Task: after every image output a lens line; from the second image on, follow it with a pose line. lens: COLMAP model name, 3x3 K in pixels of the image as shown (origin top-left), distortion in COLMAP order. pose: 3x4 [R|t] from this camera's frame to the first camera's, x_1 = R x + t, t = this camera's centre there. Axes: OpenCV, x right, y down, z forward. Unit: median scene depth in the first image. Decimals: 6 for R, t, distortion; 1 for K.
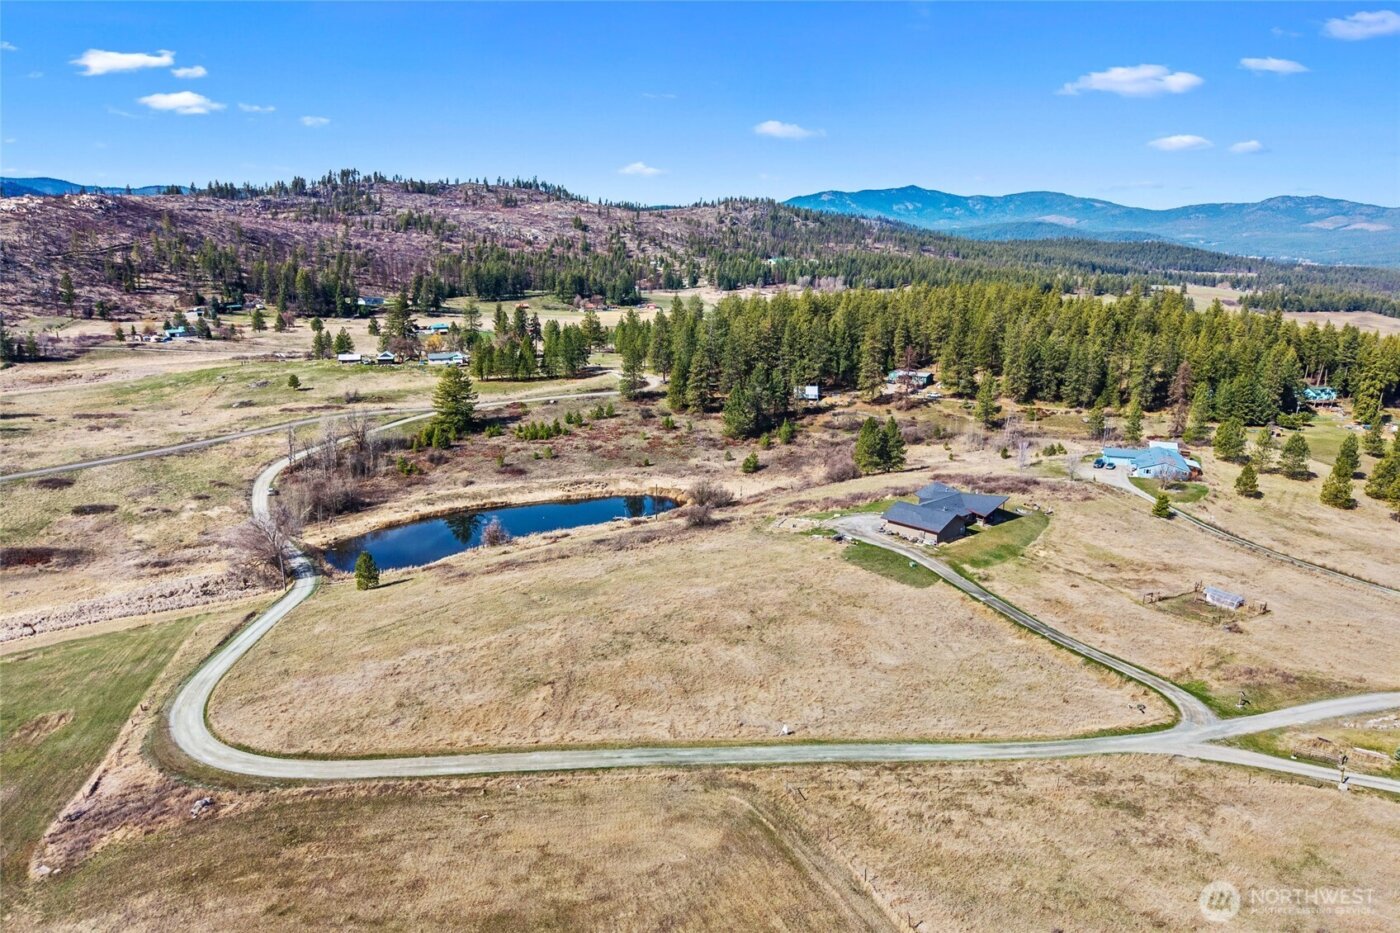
lens RADIAL K [[966.5, 0, 700.0], [0, 966.5, 466.5], [0, 0, 1]] dist [0.003835, 0.002396]
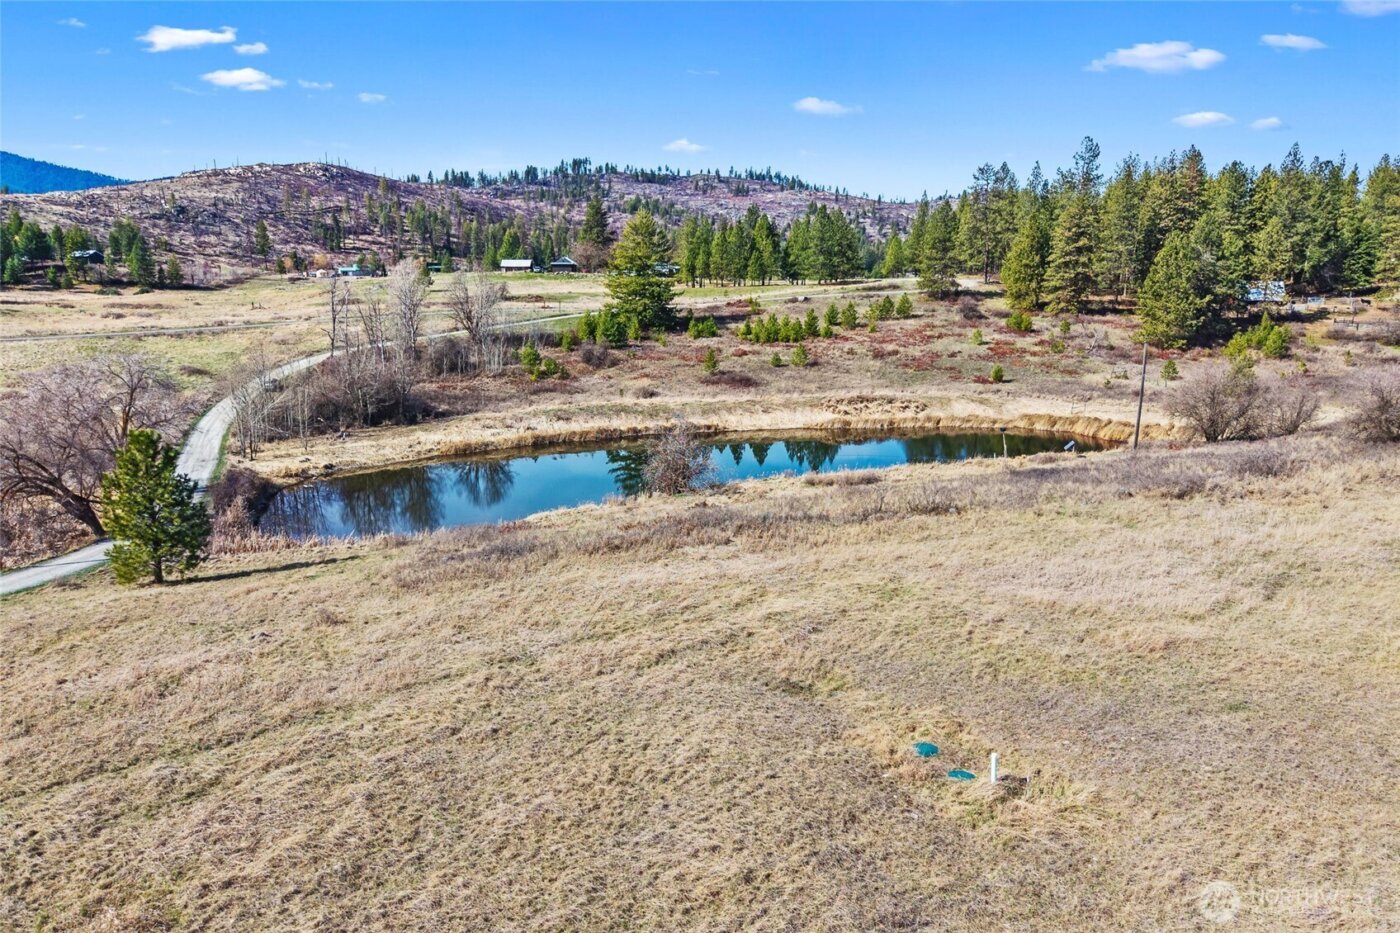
lens RADIAL K [[966.5, 0, 700.0], [0, 966.5, 466.5], [0, 0, 1]] dist [0.106305, -0.121033]
pose [[0.974175, 0.045397, -0.221184, -0.068966], [-0.049427, 0.998697, -0.012717, 0.043132], [0.220319, 0.023321, 0.975149, 0.360530]]
